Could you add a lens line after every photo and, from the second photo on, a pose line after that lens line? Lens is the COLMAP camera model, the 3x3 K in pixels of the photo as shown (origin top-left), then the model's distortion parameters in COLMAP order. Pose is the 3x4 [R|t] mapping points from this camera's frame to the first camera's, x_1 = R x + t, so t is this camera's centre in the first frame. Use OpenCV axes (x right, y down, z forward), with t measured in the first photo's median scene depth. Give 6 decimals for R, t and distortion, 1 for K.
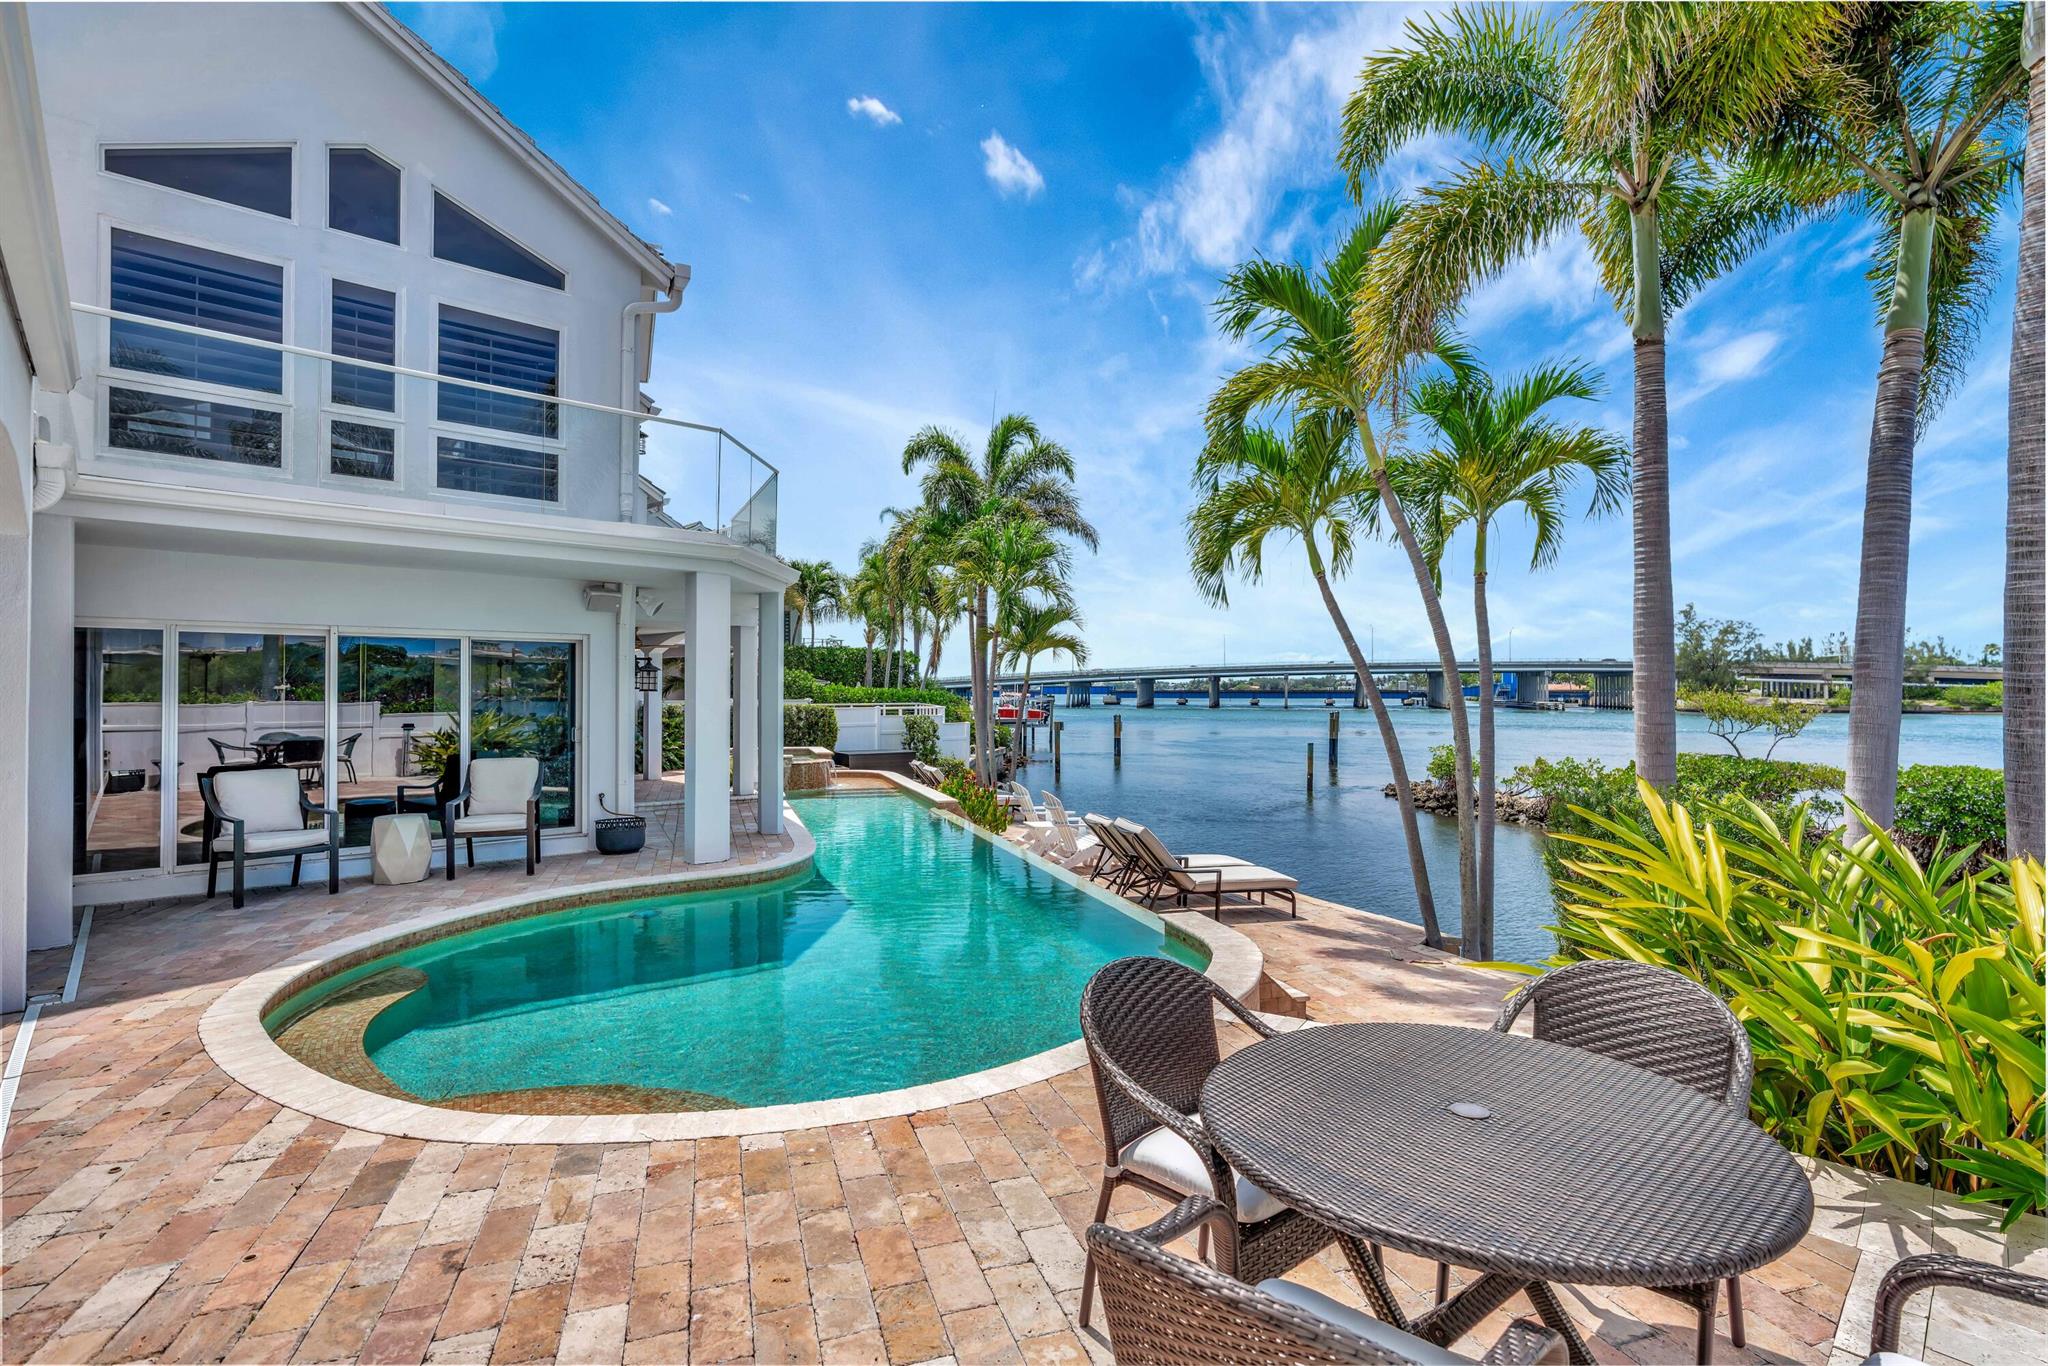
lens RADIAL K [[961.3, 0, 1024.0], [0, 961.3, 683.0], [0, 0, 1]] dist [-0.003964, 0.000897]
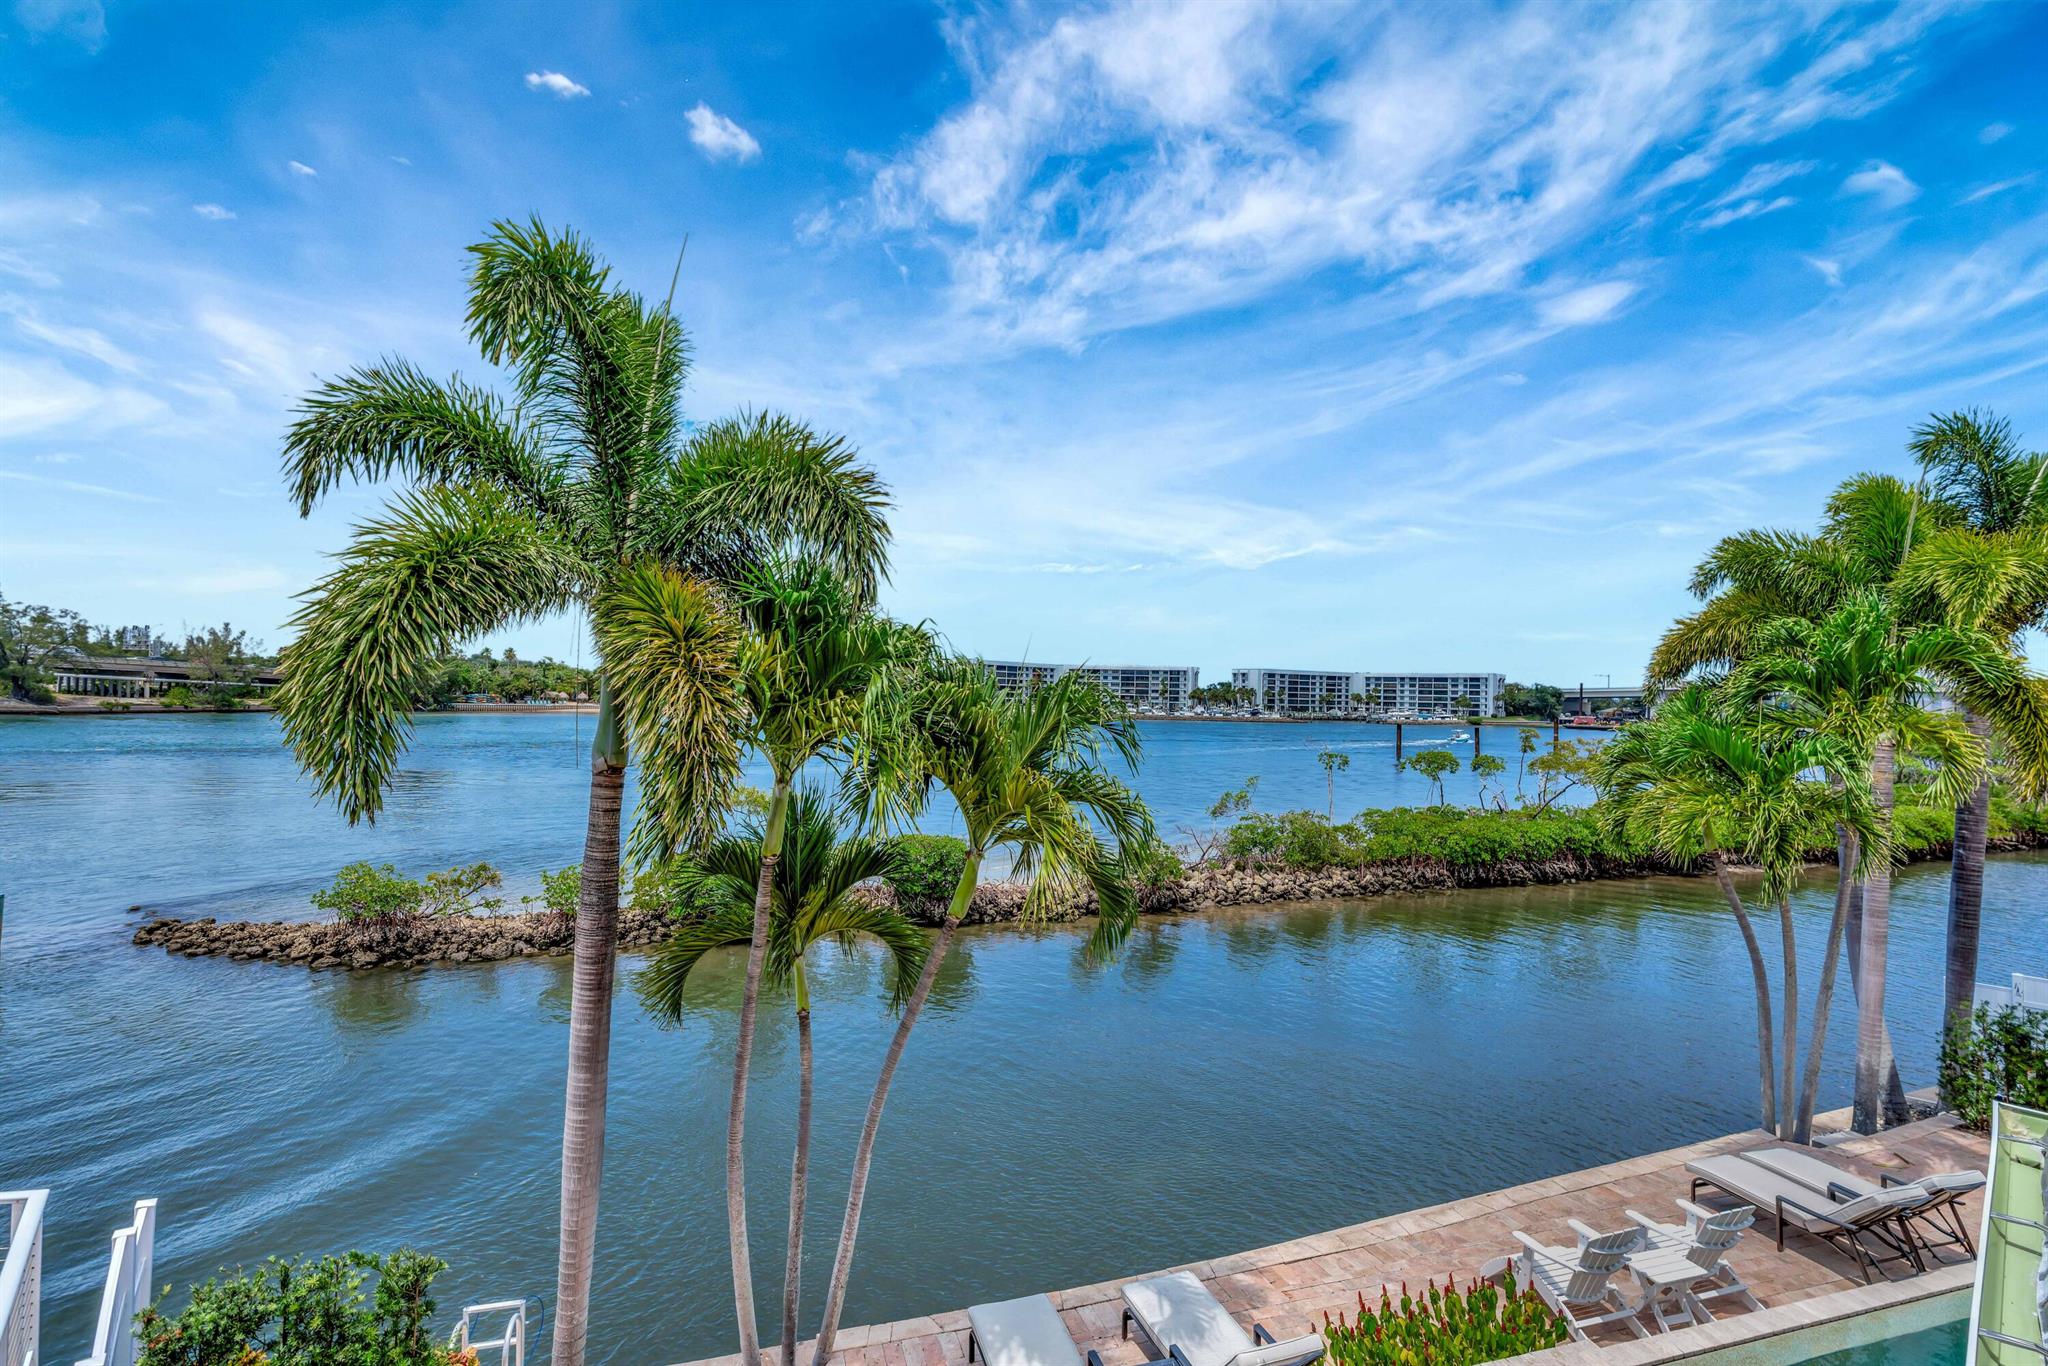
lens RADIAL K [[909.7, 0, 1026.6], [0, 909.7, 688.0], [0, 0, 1]] dist [-0.015257, 0.006786]
pose [[0.028678, 0.007824, 0.999558, -0.358113], [-0.033675, 0.999409, -0.006856, -0.141534], [-0.999021, -0.033463, 0.028925, 0.839753]]
